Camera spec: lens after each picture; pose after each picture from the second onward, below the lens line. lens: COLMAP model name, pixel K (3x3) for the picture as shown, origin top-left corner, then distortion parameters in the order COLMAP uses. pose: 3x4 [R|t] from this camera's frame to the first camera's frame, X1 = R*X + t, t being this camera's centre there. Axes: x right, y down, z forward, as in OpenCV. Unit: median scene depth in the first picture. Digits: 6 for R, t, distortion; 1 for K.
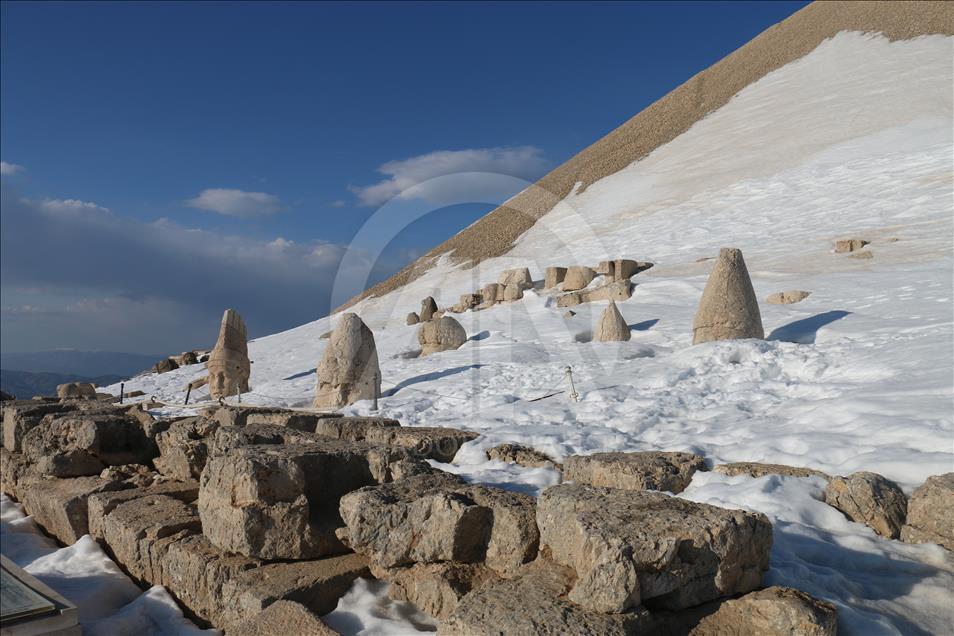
lens RADIAL K [[782.1, 0, 473.1], [0, 782.1, 315.5], [0, 0, 1]] dist [-0.180393, 0.143140]
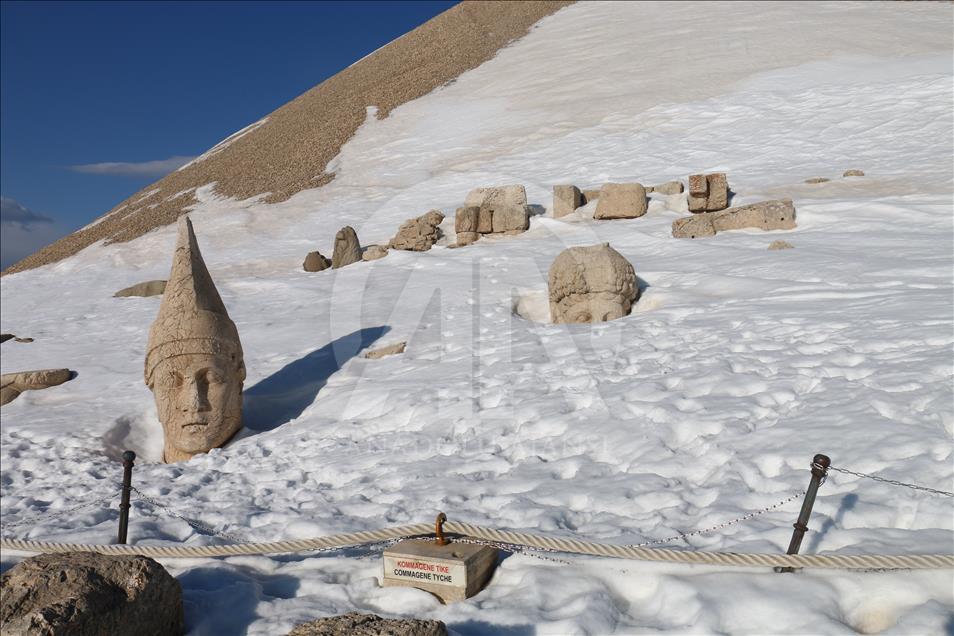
lens RADIAL K [[782.1, 0, 474.5], [0, 782.1, 320.7], [0, 0, 1]] dist [-0.180393, 0.143140]
pose [[0.891083, -0.022780, 0.453269, -0.270233], [-0.001916, 0.998542, 0.053950, 0.019263], [-0.453837, -0.048942, 0.889740, 0.417129]]
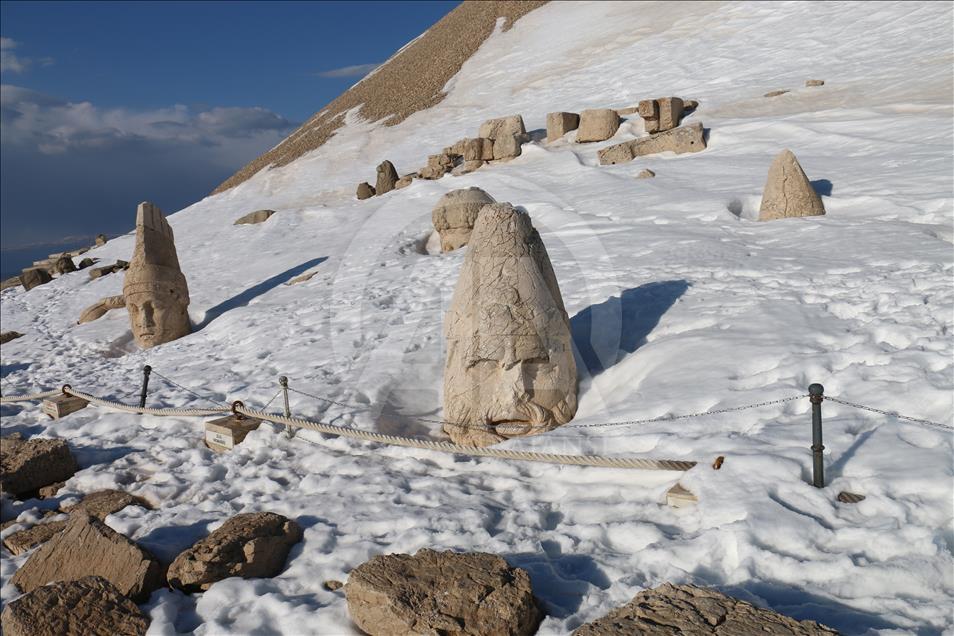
lens RADIAL K [[782.1, 0, 472.8], [0, 782.1, 320.1], [0, 0, 1]] dist [-0.180393, 0.143140]
pose [[0.983279, -0.093243, 0.156422, -0.113941], [0.062581, 0.979672, 0.190594, -0.011090], [-0.171014, -0.177618, 0.969126, 0.234617]]
